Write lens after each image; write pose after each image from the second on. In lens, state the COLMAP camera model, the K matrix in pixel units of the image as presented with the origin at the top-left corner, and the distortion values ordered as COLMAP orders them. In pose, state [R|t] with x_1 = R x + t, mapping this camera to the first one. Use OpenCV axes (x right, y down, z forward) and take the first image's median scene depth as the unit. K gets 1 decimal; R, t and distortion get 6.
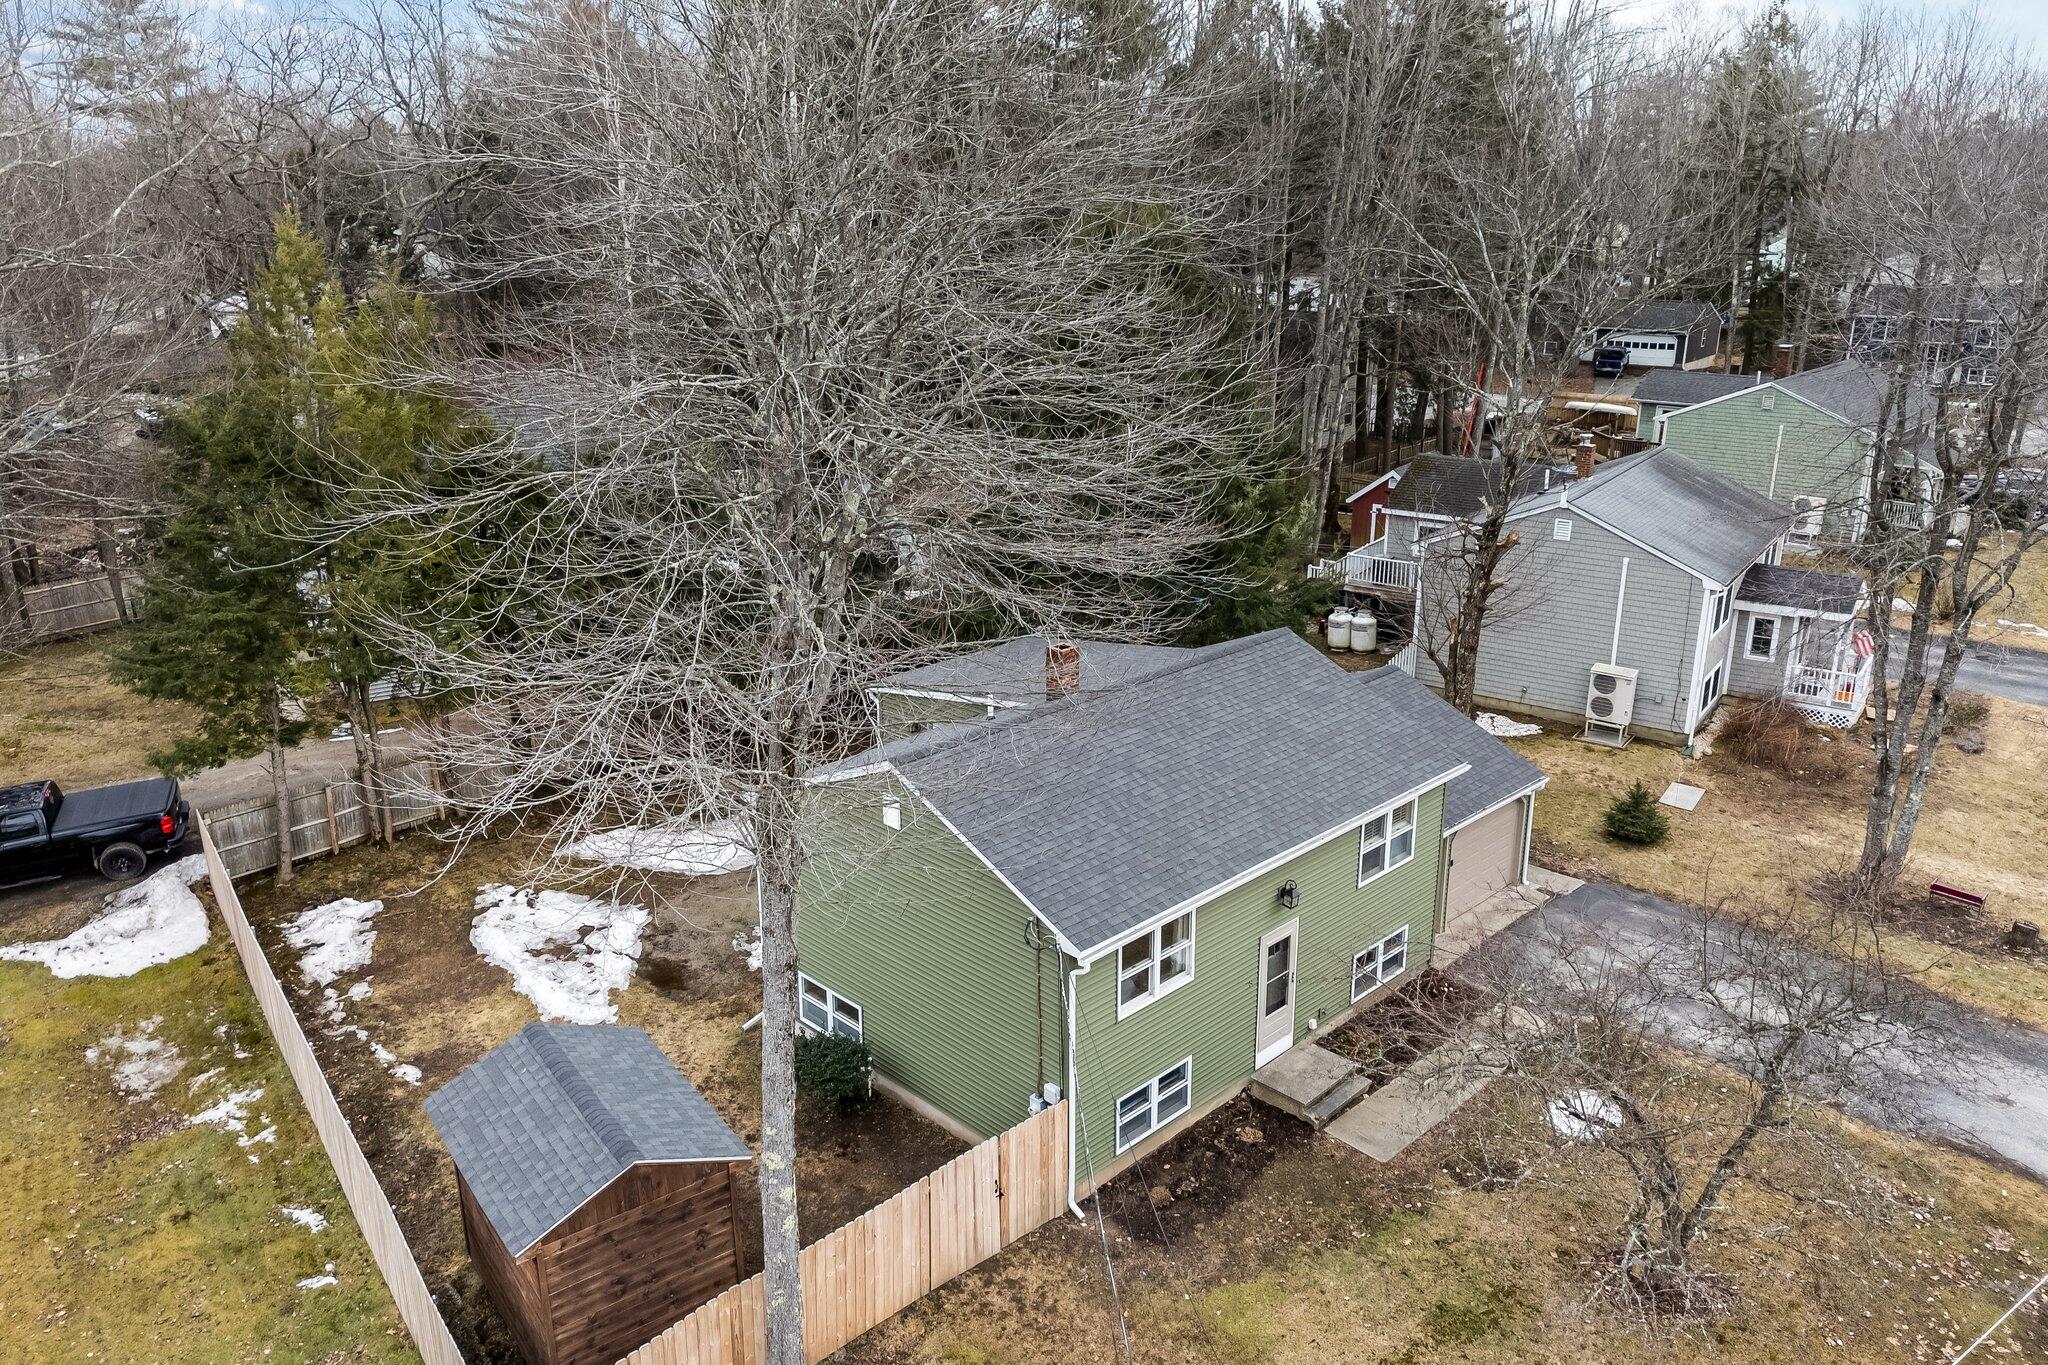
lens RADIAL K [[1492.6, 0, 1027.3], [0, 1492.6, 684.4], [0, 0, 1]] dist [0.057392, -0.050690]
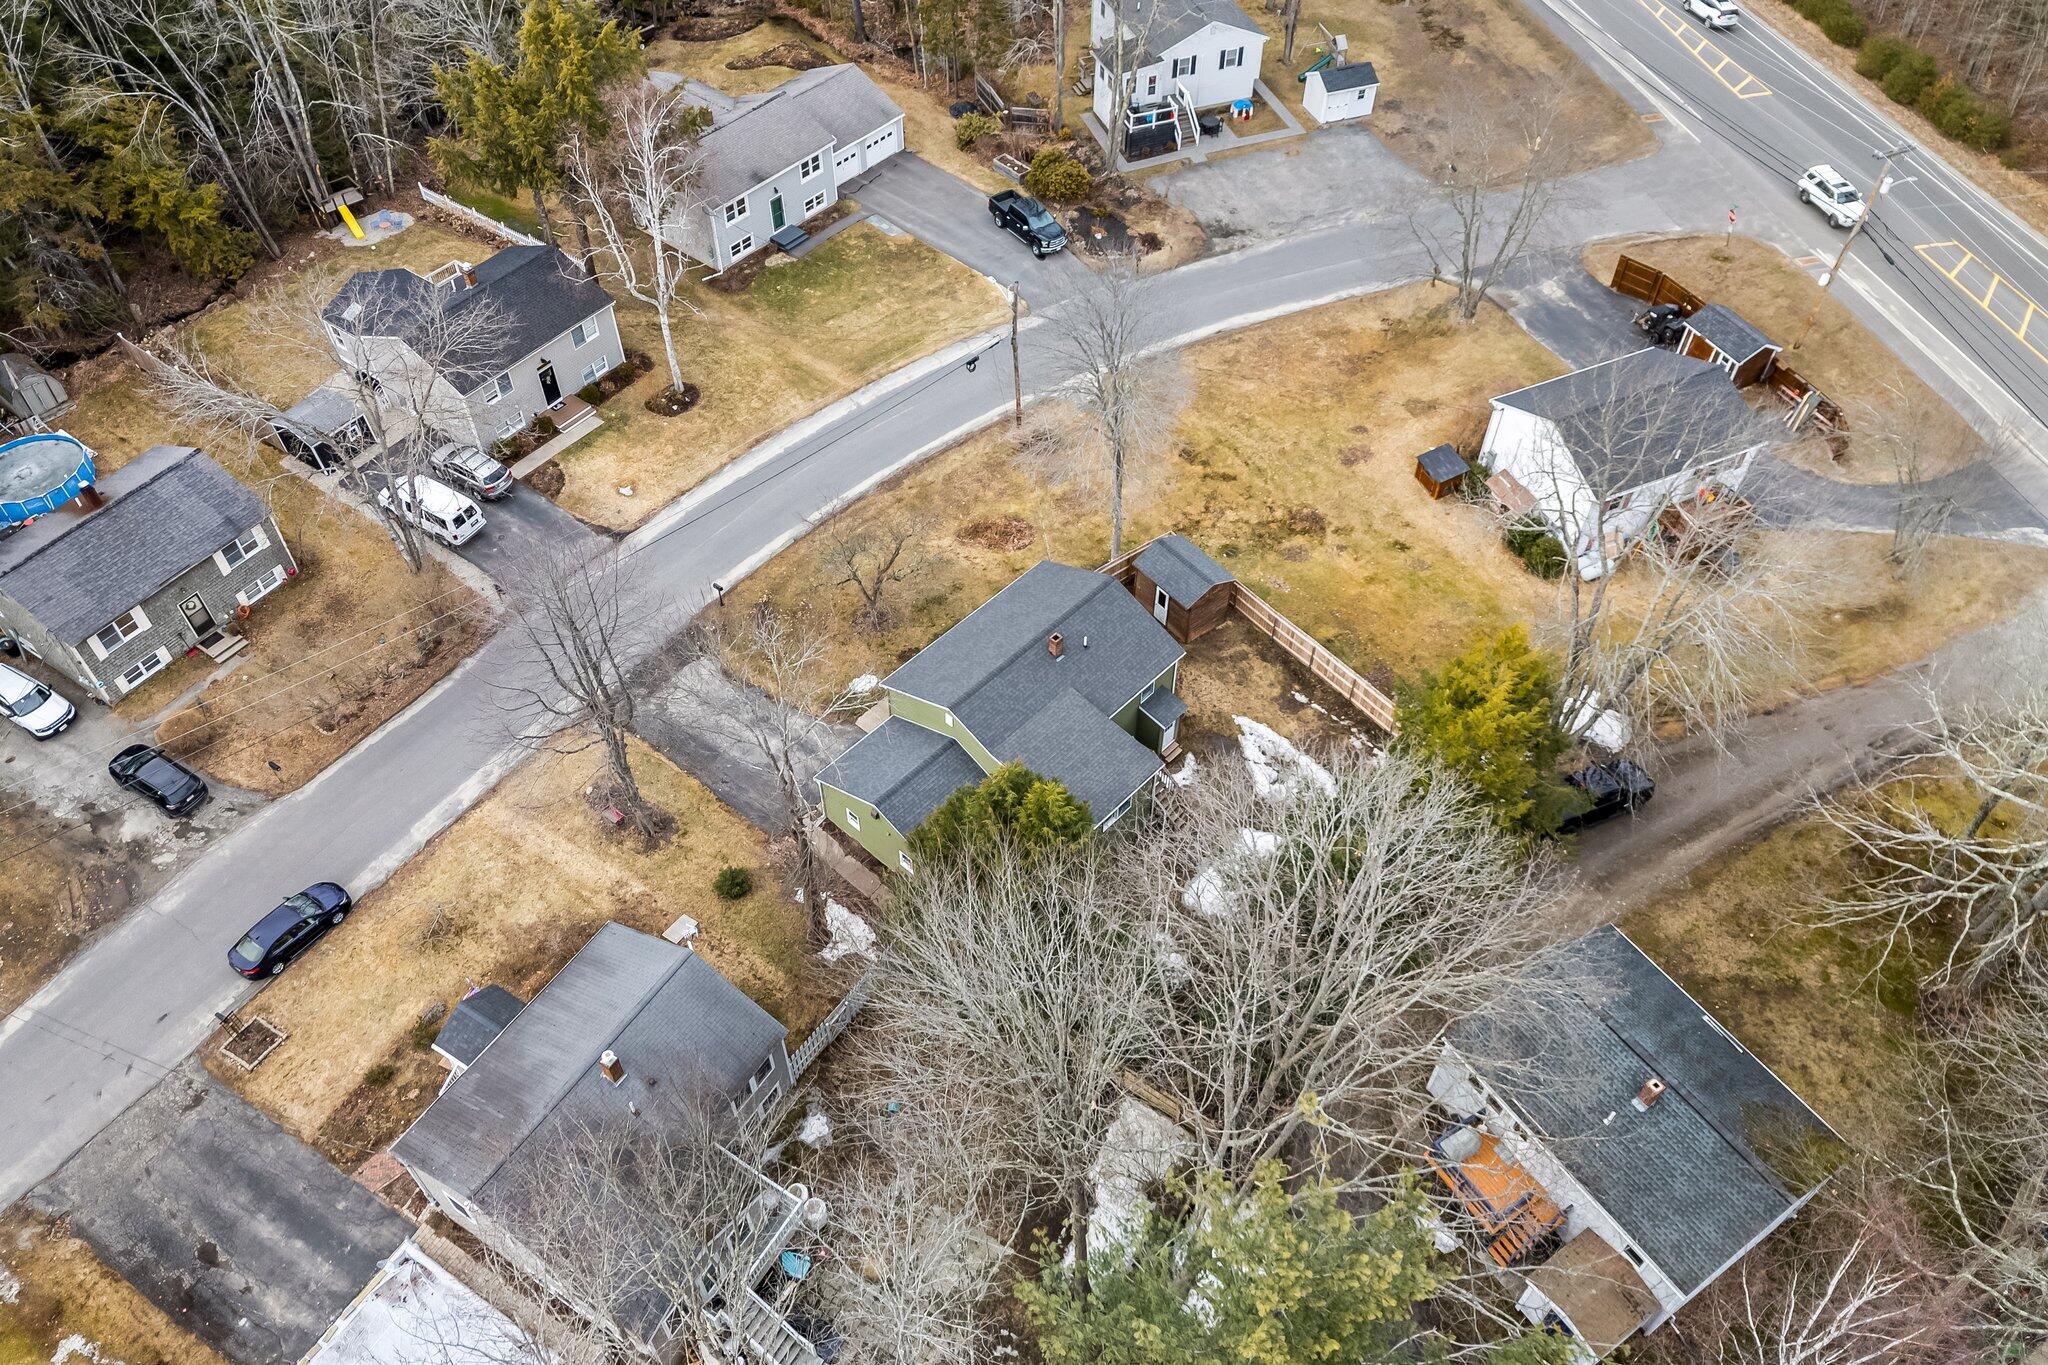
lens RADIAL K [[1492.6, 0, 1027.3], [0, 1492.6, 684.4], [0, 0, 1]] dist [0.057392, -0.050690]
pose [[-0.998875, 0.032594, -0.034437, 0.142810], [-0.019288, 0.384159, 0.923065, -2.028146], [0.043316, 0.922691, -0.383098, 1.855295]]
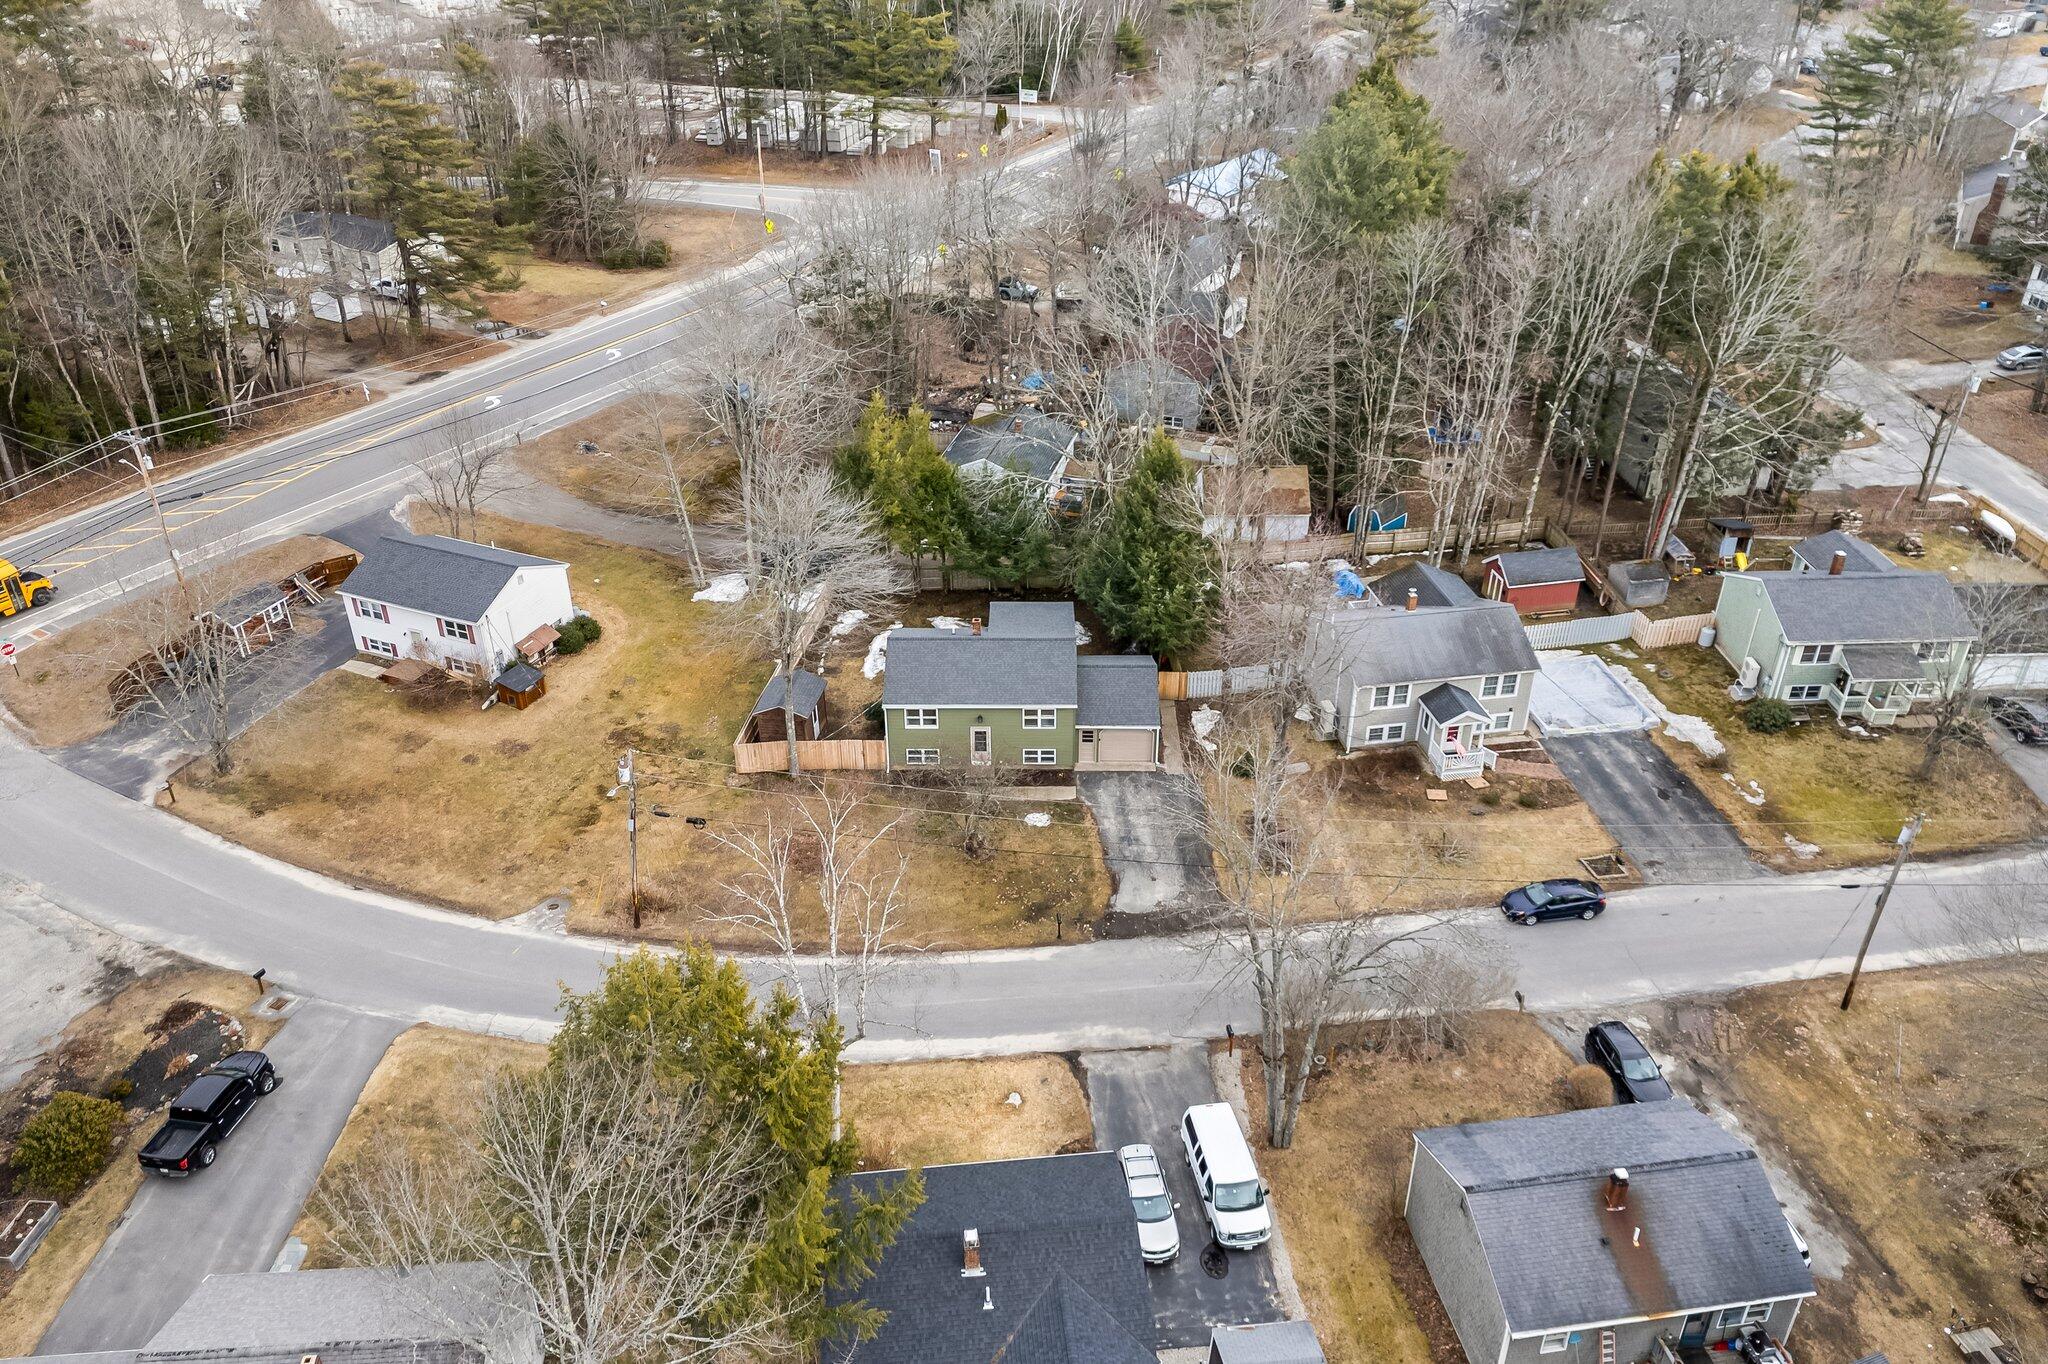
lens RADIAL K [[1514.7, 0, 1034.1], [0, 1514.7, 678.9], [0, 0, 1]] dist [0.030156, -0.007819]
pose [[0.706811, 0.368379, -0.603916, 1.920548], [-0.223510, 0.926272, 0.303419, -0.834417], [0.671164, -0.079479, 0.737036, -1.154127]]
